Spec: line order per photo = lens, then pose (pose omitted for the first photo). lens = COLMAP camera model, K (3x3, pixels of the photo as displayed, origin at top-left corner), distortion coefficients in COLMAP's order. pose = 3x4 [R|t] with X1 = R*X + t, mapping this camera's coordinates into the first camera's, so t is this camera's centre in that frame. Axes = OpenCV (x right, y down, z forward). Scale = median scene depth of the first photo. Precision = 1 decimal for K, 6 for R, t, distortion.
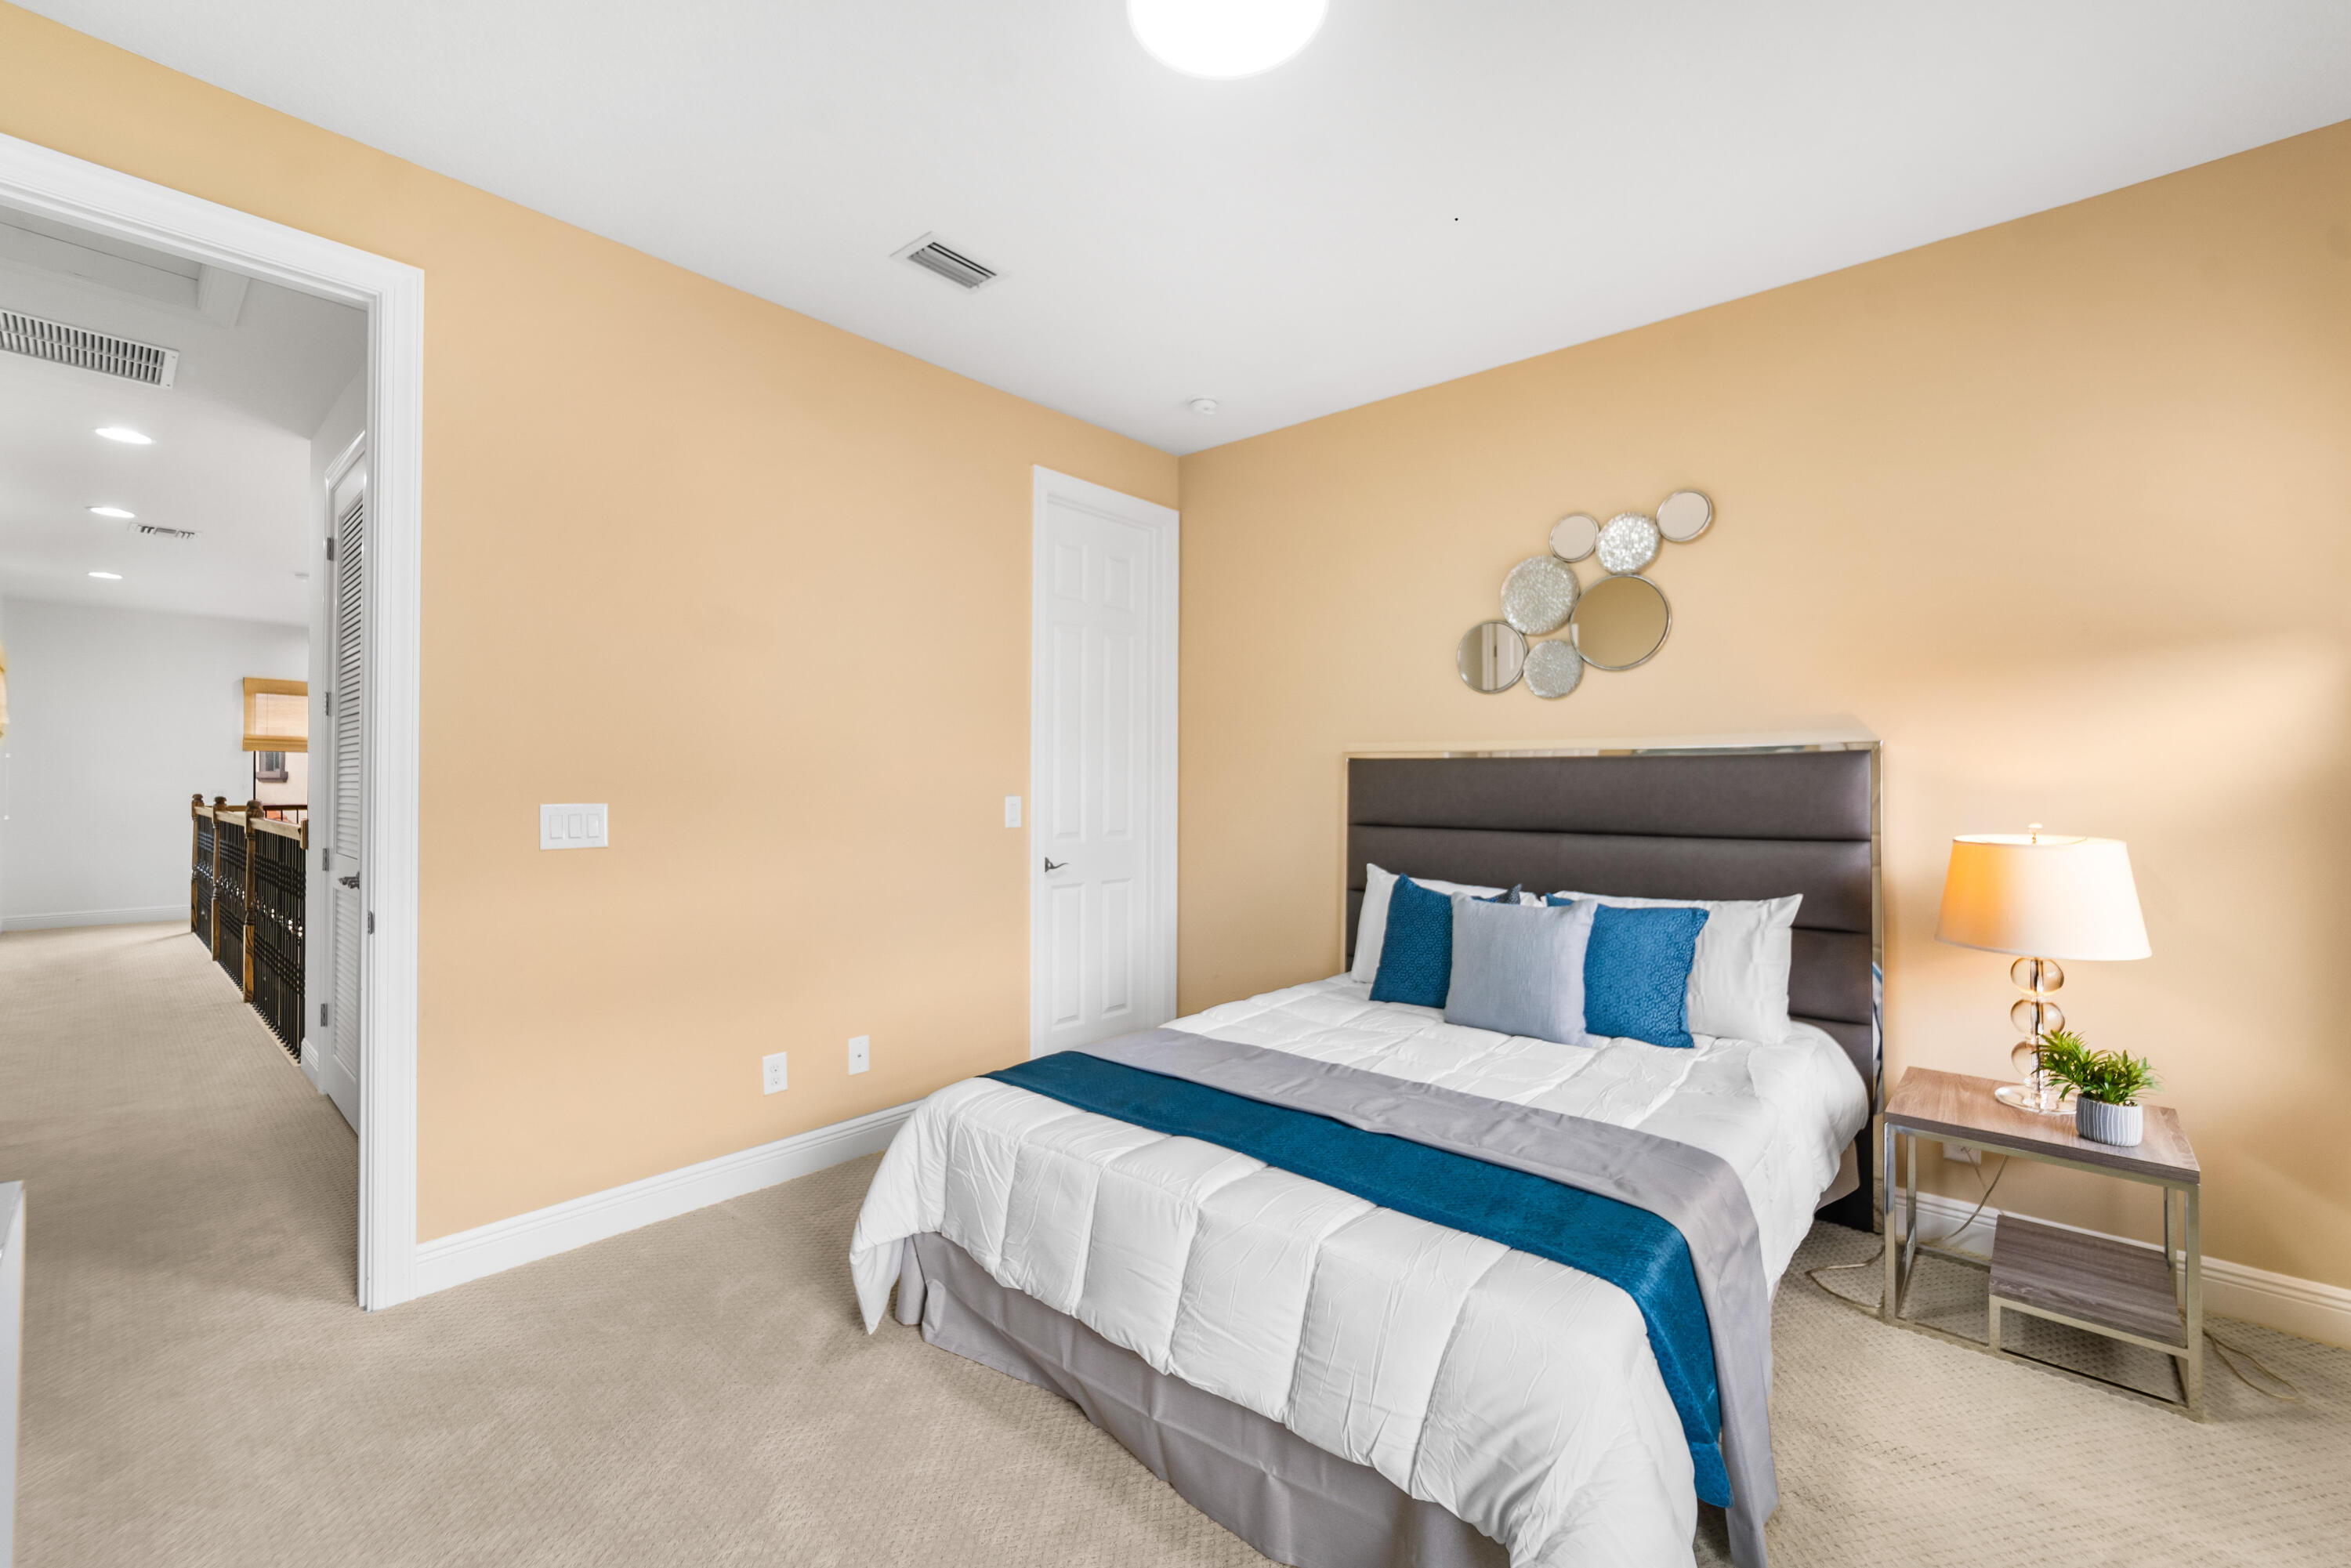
lens RADIAL K [[954.7, 0, 1156.9], [0, 954.7, 781.2], [0, 0, 1]] dist [-0.011797, 0.000296]
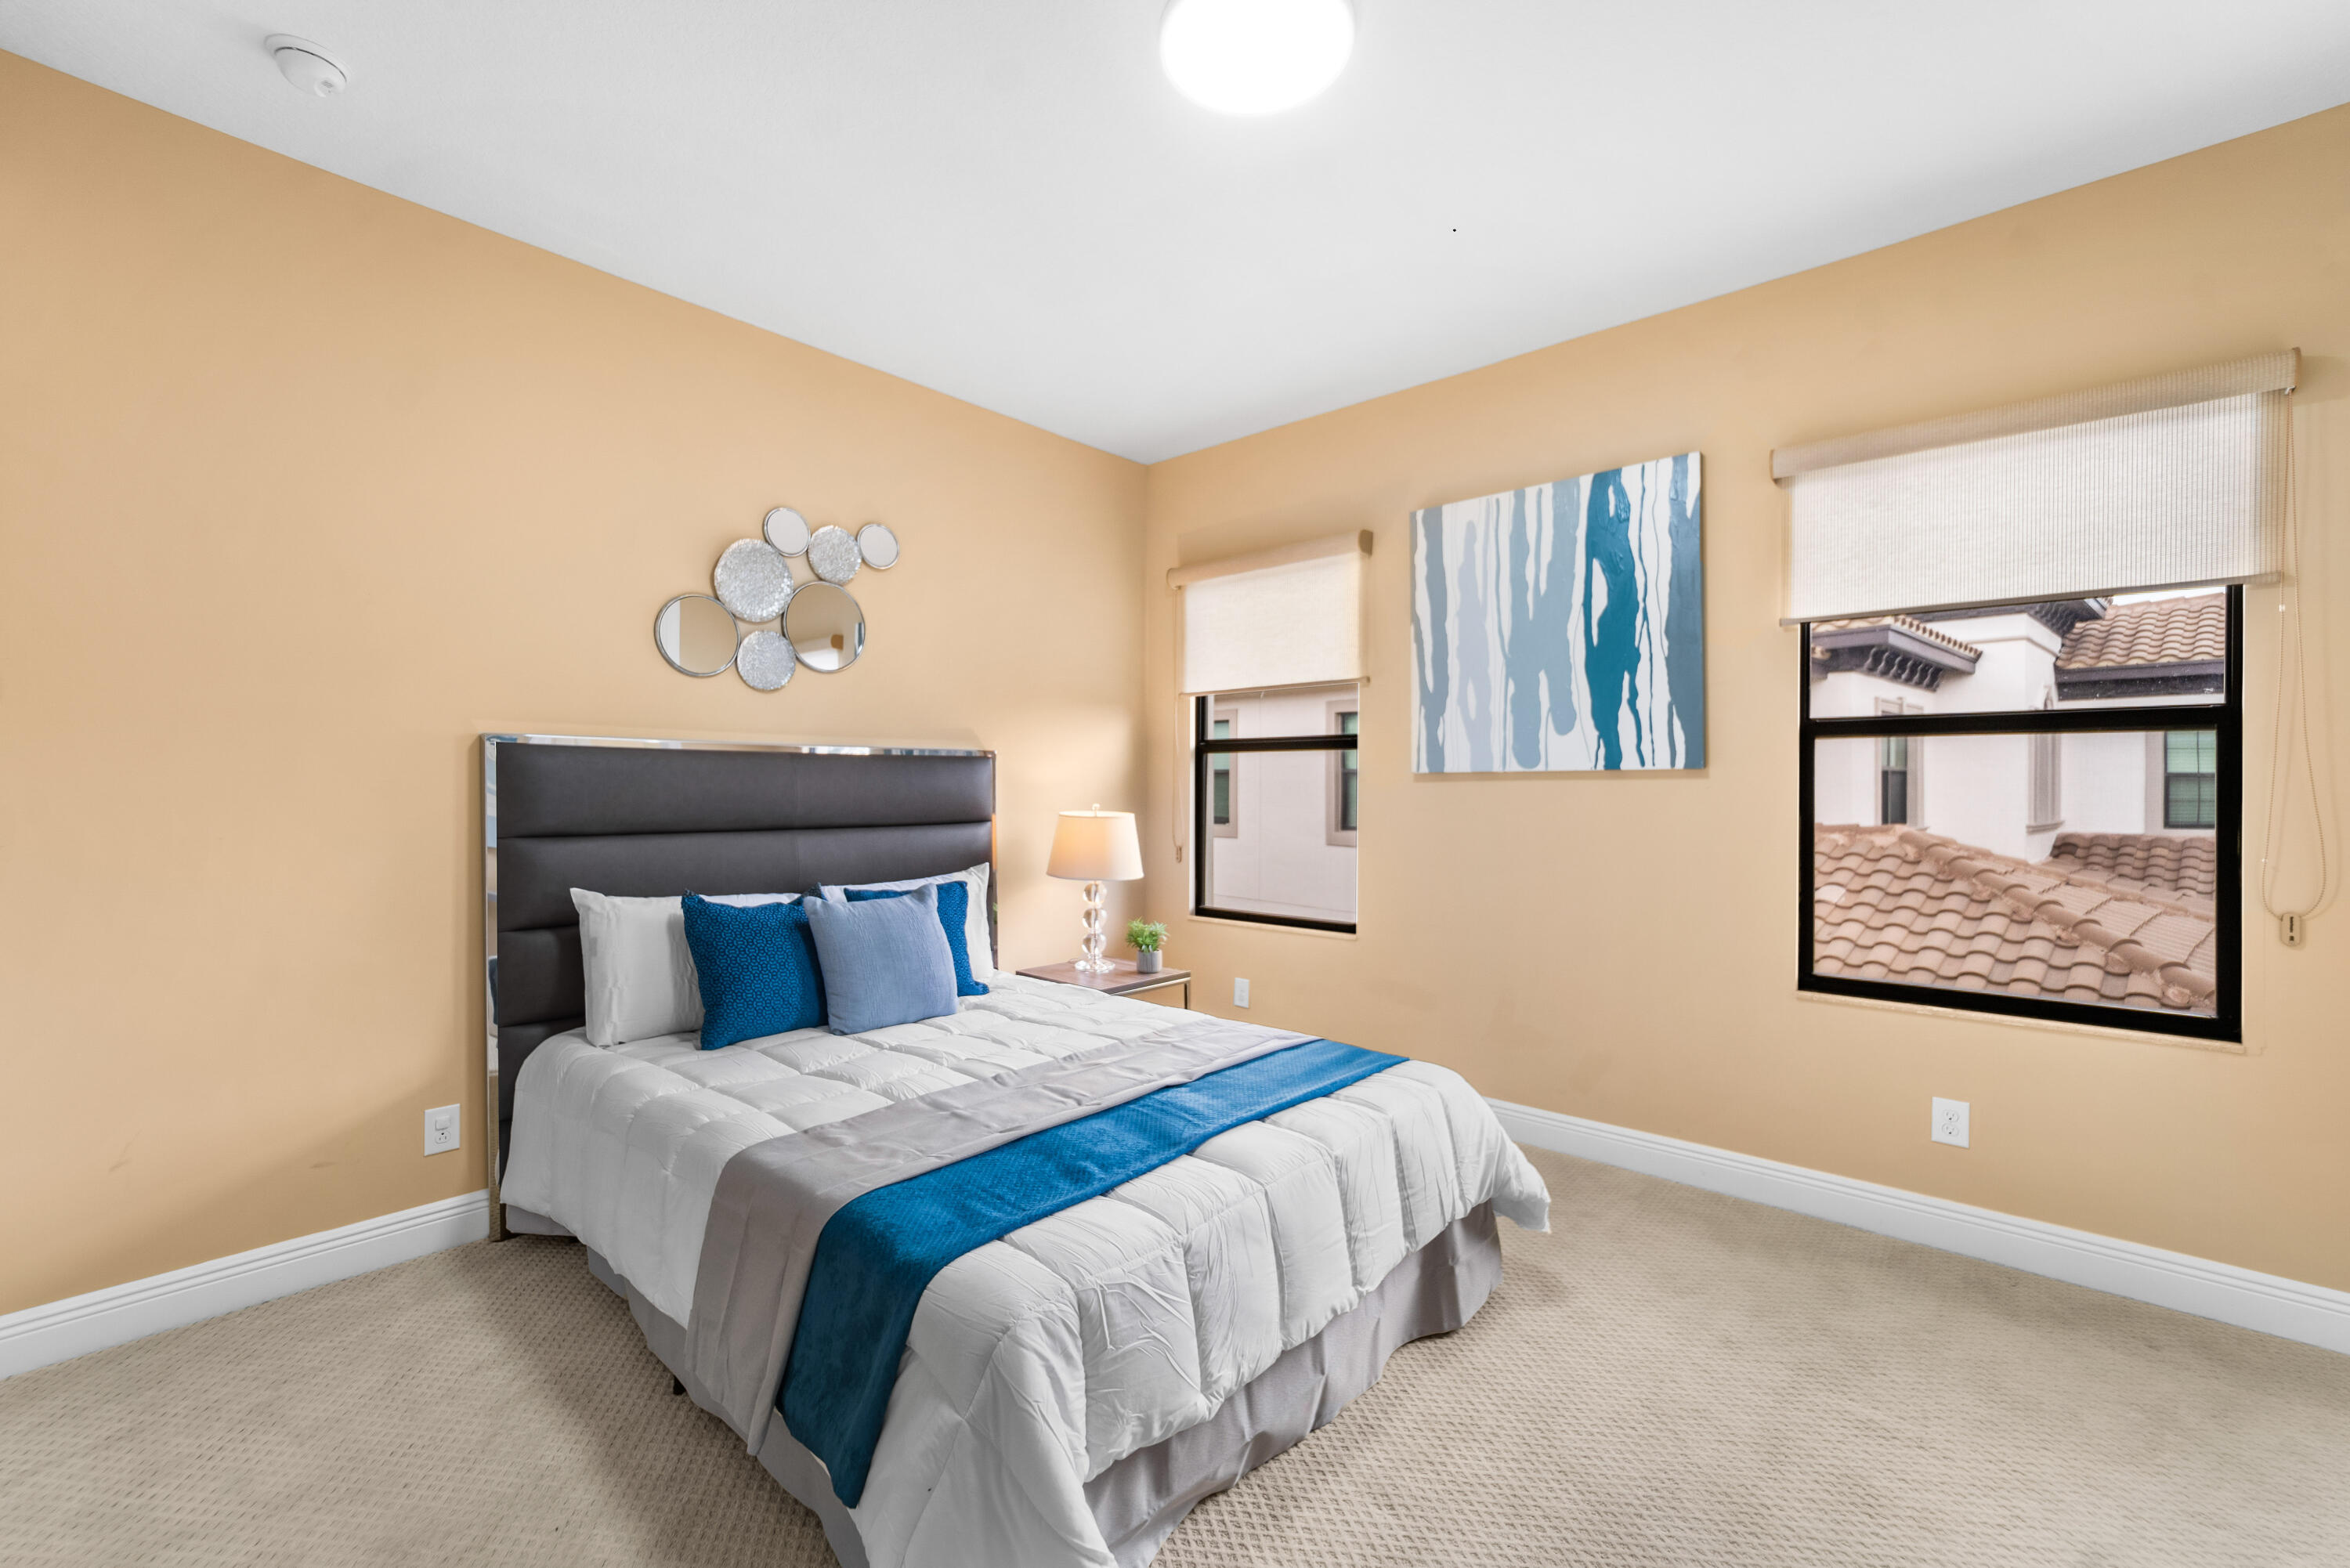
lens RADIAL K [[954.2, 0, 1156.5], [0, 954.2, 781.2], [0, 0, 1]] dist [-0.011797, 0.000296]
pose [[0.016855, -0.000903, 0.999858, -0.659401], [-0.005611, 0.999984, 0.000998, 0.001467], [-0.999842, -0.005627, 0.016849, 0.722843]]
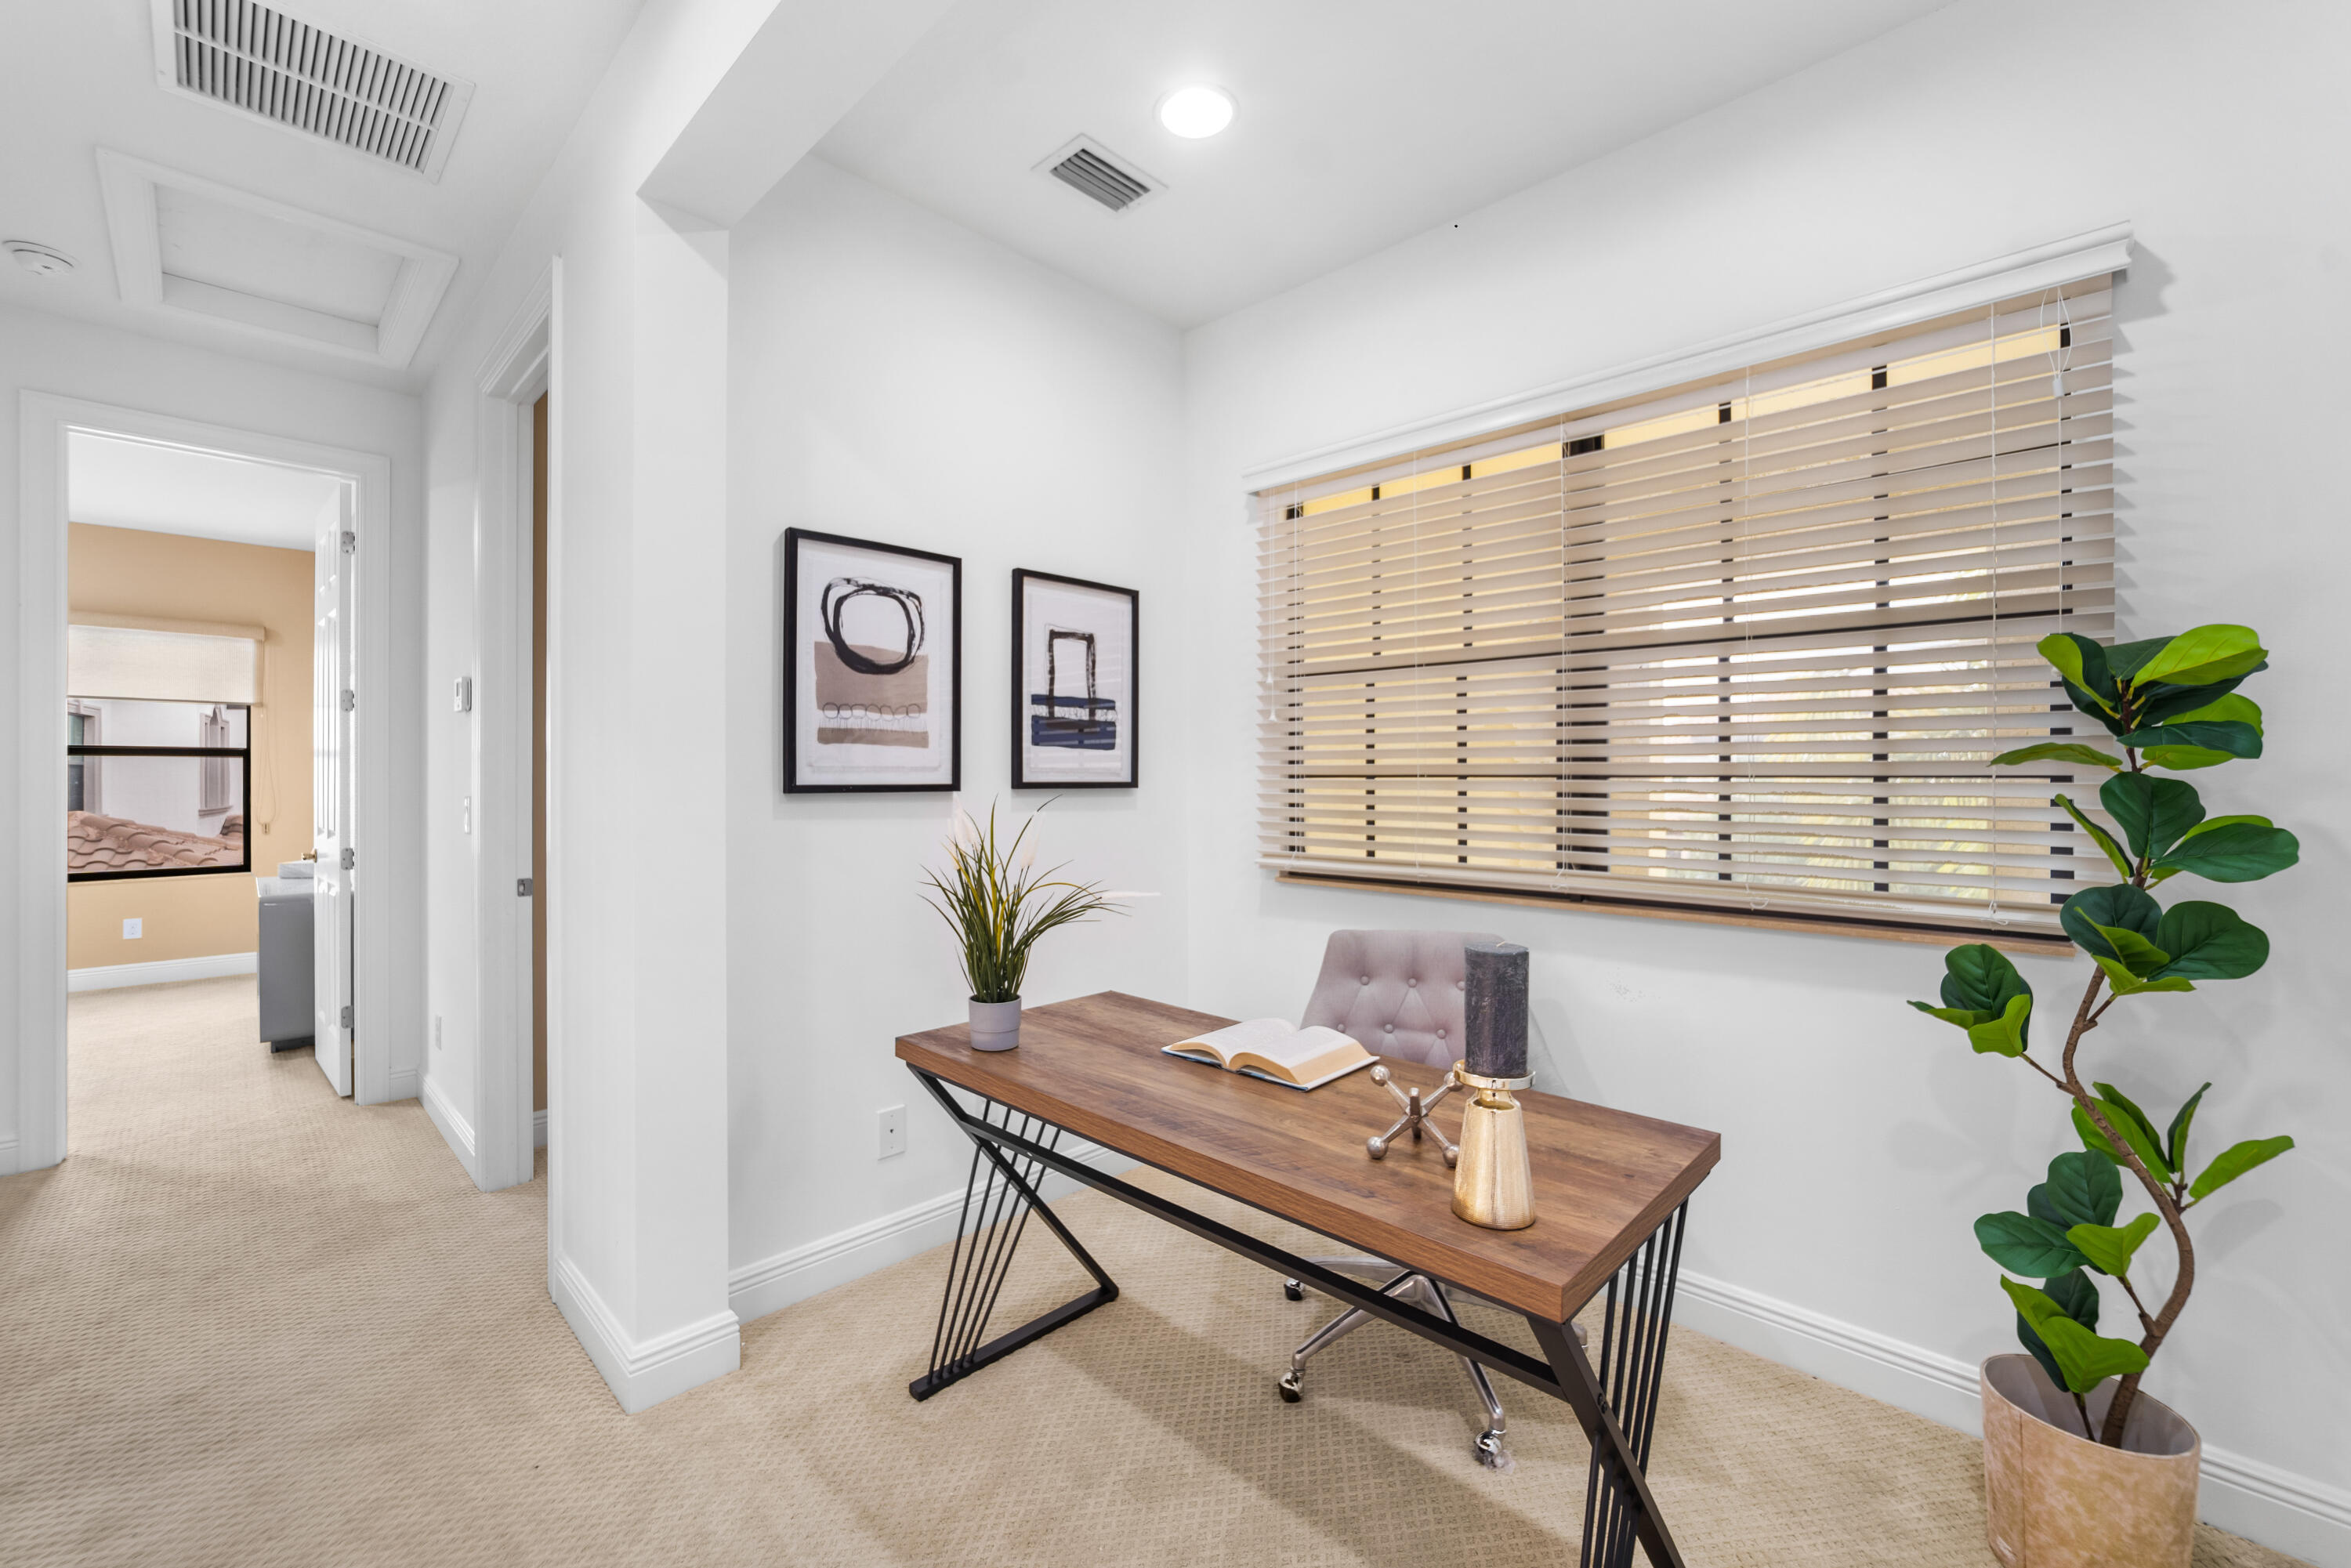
lens RADIAL K [[954.7, 0, 1156.9], [0, 954.7, 781.2], [0, 0, 1]] dist [-0.011797, 0.000296]
pose [[-0.998234, -0.003487, 0.059302, -1.403605], [-0.003377, 0.999992, 0.001964, -0.001311], [-0.059309, 0.001760, -0.998238, 1.330265]]
